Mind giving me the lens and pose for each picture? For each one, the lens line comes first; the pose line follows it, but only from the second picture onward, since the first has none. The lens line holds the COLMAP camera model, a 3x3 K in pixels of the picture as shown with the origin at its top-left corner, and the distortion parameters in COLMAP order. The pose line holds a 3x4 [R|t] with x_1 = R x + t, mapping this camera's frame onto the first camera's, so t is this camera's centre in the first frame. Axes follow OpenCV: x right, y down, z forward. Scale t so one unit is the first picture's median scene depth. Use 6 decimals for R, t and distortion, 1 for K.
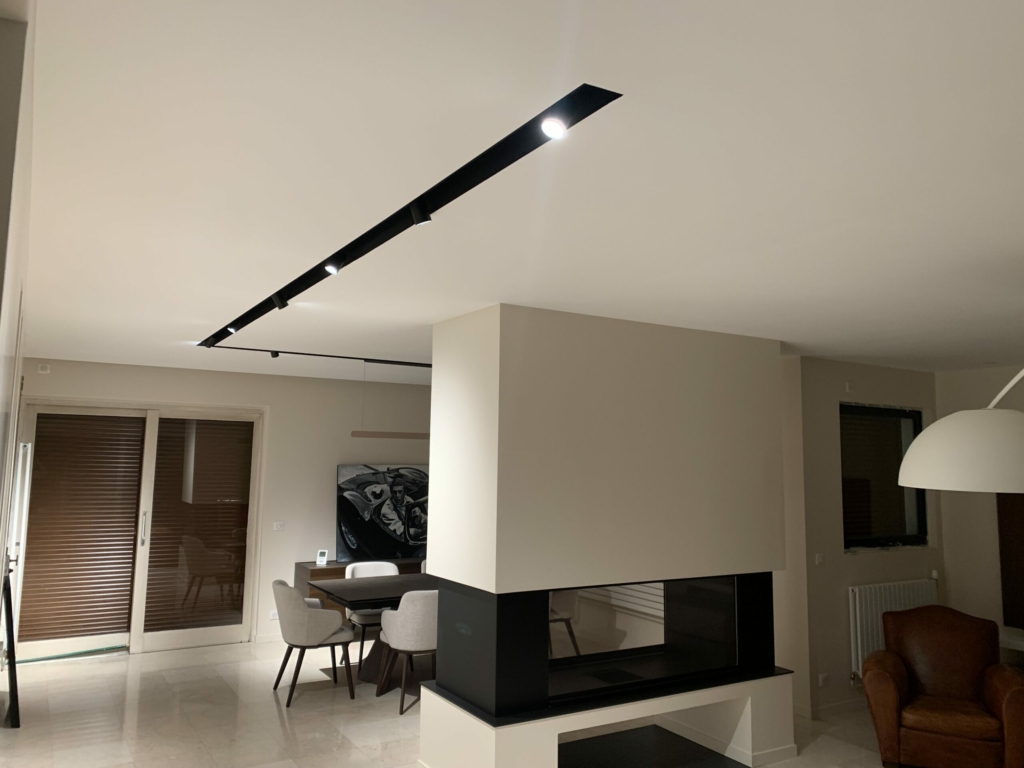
lens RADIAL K [[782.1, 0, 486.3], [0, 782.1, 354.9], [0, 0, 1]] dist [0.009176, -0.008792]
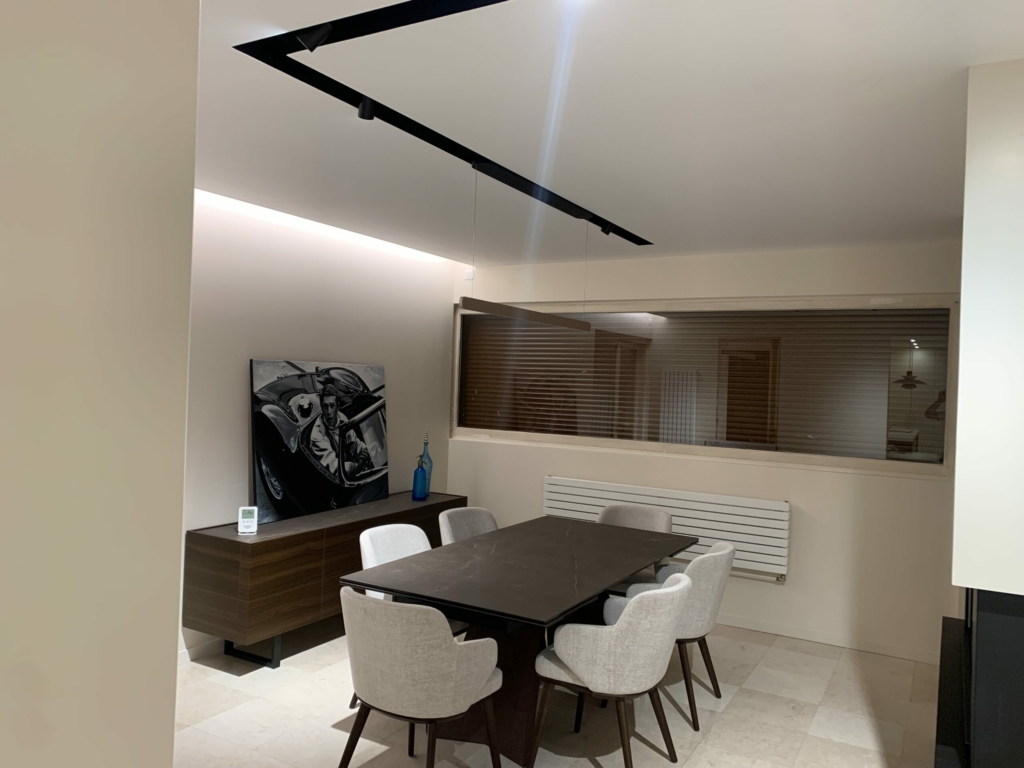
lens RADIAL K [[782.1, 0, 512.5], [0, 782.1, 386.3], [0, 0, 1]] dist [0.009176, -0.008792]
pose [[0.871255, 0.016869, 0.490541, -0.295009], [-0.091405, 0.987503, 0.128387, 0.066949], [-0.482245, -0.156695, 0.861909, 0.398076]]
